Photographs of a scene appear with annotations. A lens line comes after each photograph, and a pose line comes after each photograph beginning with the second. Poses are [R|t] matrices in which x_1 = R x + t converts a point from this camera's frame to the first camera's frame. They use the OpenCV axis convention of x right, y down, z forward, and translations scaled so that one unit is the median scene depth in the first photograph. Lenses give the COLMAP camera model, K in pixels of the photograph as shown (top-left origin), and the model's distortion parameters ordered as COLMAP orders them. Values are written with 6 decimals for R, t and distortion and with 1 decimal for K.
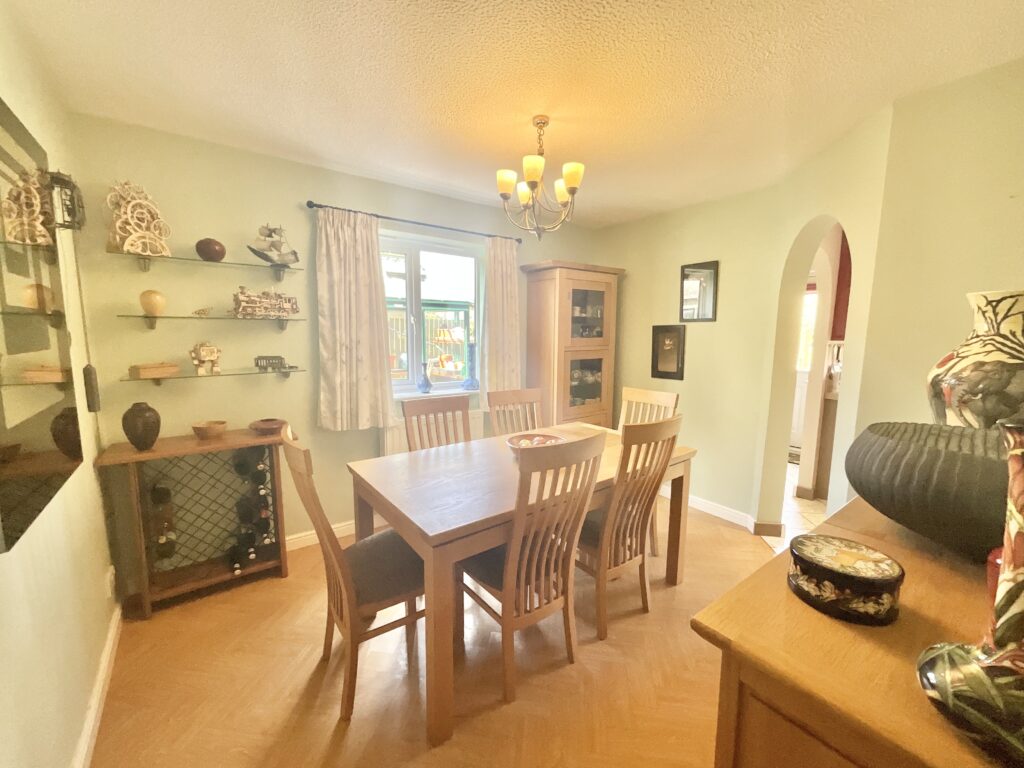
lens RADIAL K [[415.4, 0, 507.7], [0, 415.4, 384.2], [0, 0, 1]] dist [-0.002301, -0.000104]
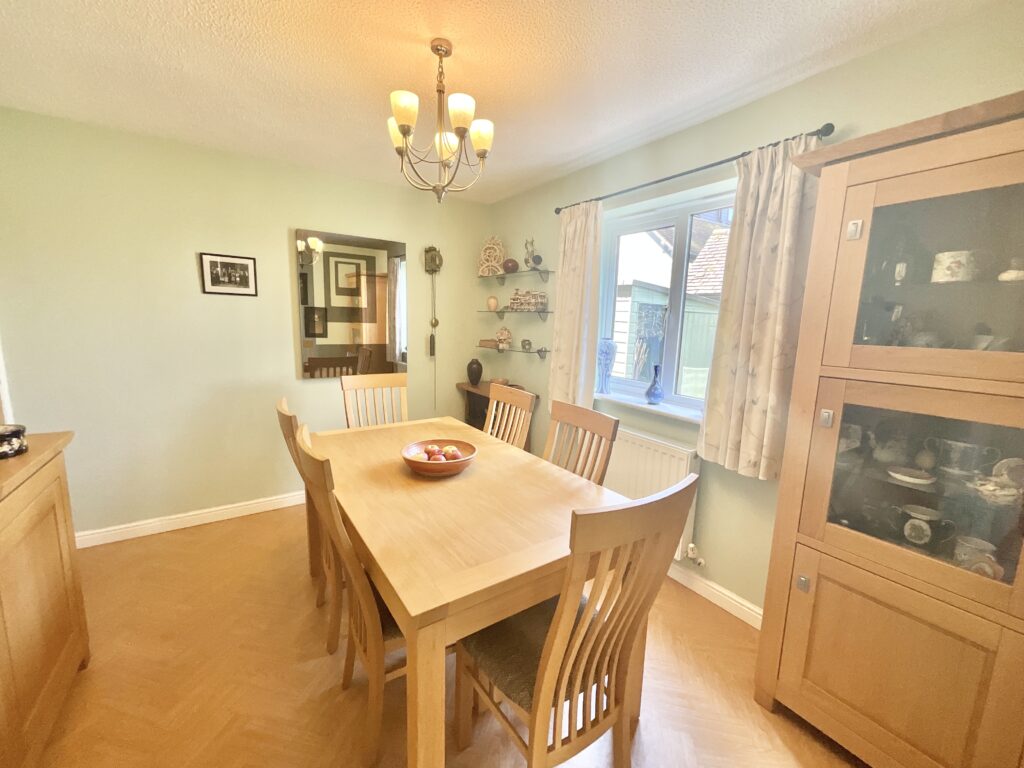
lens RADIAL K [[415.4, 0, 507.9], [0, 415.4, 383.9], [0, 0, 1]] dist [-0.002301, -0.000104]
pose [[-0.052643, 0.146382, -0.987826, 0.710253], [-0.143205, 0.977867, 0.152538, -0.117701], [0.988292, 0.149491, -0.030515, 0.943442]]
